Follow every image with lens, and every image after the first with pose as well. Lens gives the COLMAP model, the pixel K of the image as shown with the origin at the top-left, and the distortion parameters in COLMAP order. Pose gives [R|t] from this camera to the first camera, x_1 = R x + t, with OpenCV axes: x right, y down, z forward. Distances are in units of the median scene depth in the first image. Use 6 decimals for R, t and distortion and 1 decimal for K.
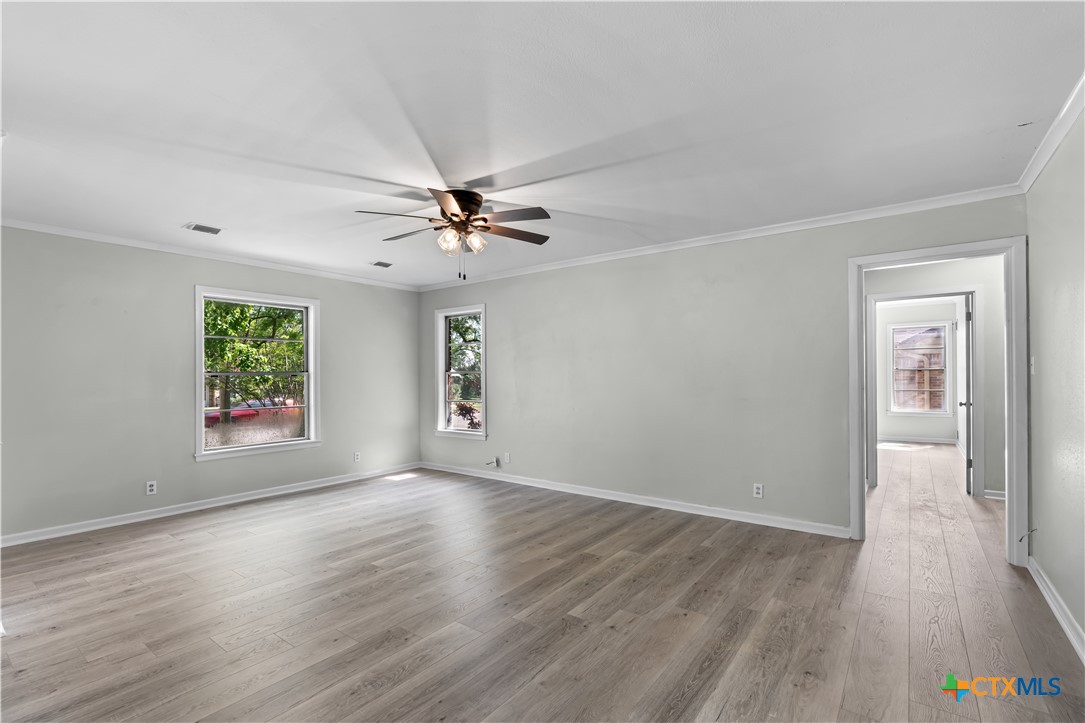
lens RADIAL K [[496.8, 0, 534.0], [0, 496.8, 376.2], [0, 0, 1]] dist [-0.003687, 0.000173]
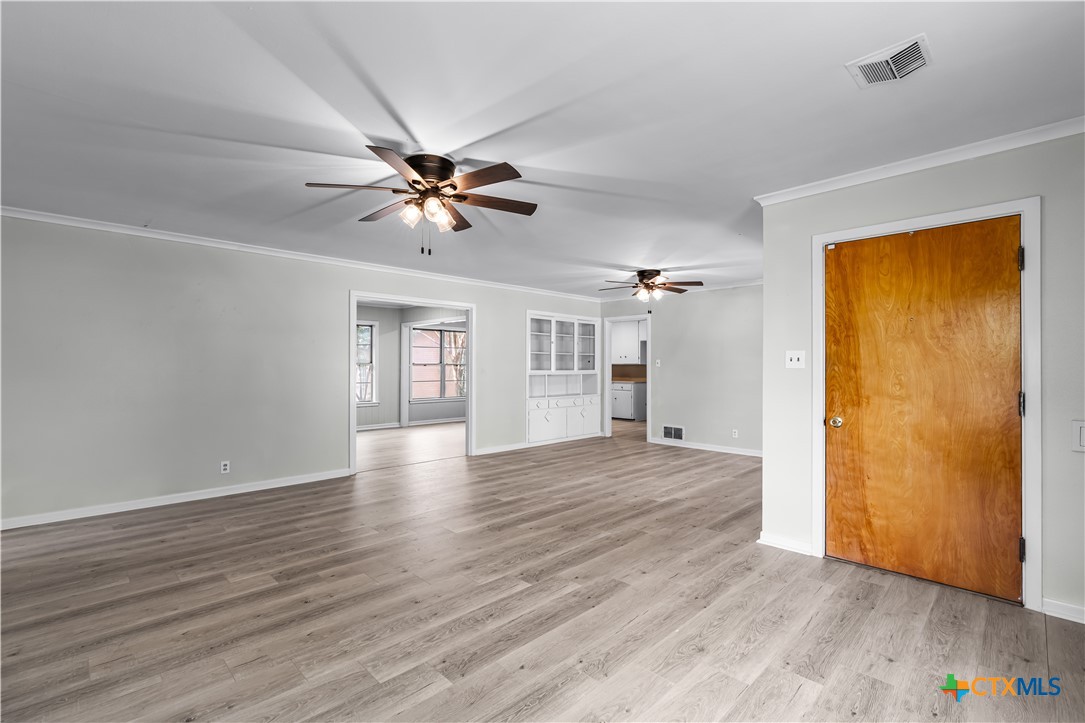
lens RADIAL K [[487.6, 0, 540.3], [0, 487.6, 365.6], [0, 0, 1]] dist [-0.009730, 0.000267]
pose [[-0.991146, 0.006300, 0.132630, -0.471392], [0.006164, 0.999980, -0.001435, 0.000421], [-0.132636, -0.000605, -0.991165, 1.884319]]
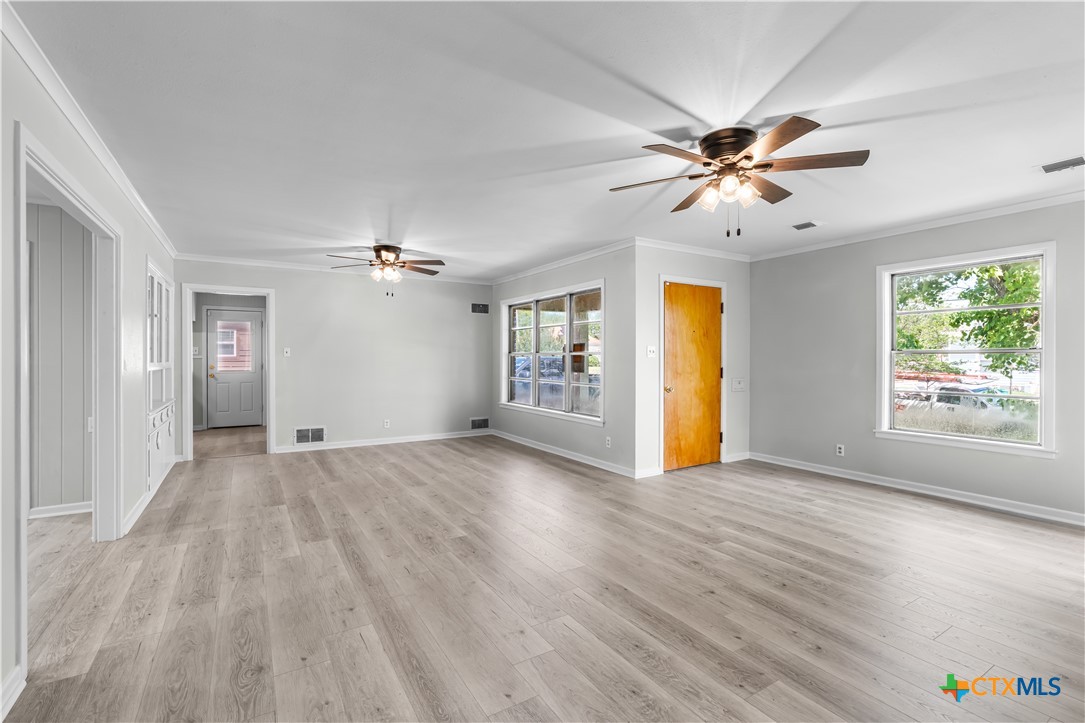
lens RADIAL K [[486.0, 0, 546.6], [0, 486.0, 359.3], [0, 0, 1]] dist [-0.004612, -0.000311]
pose [[-0.353362, 0.010491, -0.935428, 0.738514], [0.001144, 0.999941, 0.010783, -0.002739], [0.935486, 0.002740, -0.353353, 1.033384]]
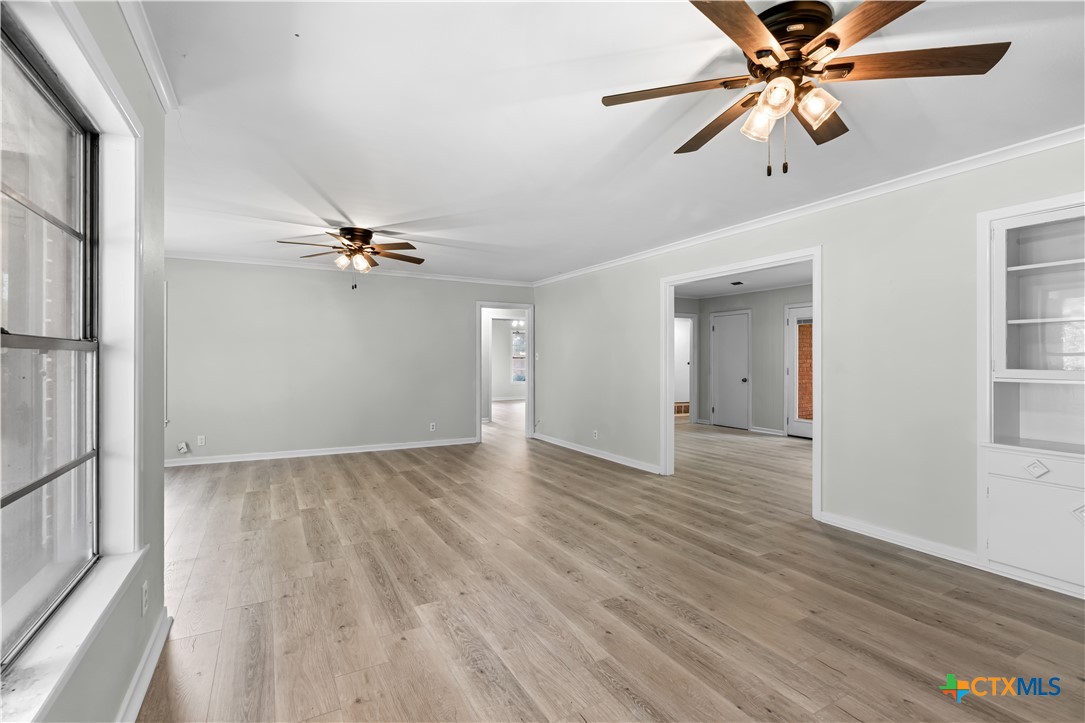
lens RADIAL K [[501.6, 0, 542.5], [0, 501.6, 361.5], [0, 0, 1]] dist [-0.000404, 0.000125]
pose [[0.401698, 0.005252, 0.915757, -1.265319], [-0.004123, 0.999984, -0.003926, 0.012882], [-0.915763, -0.002198, 0.401713, -0.051494]]
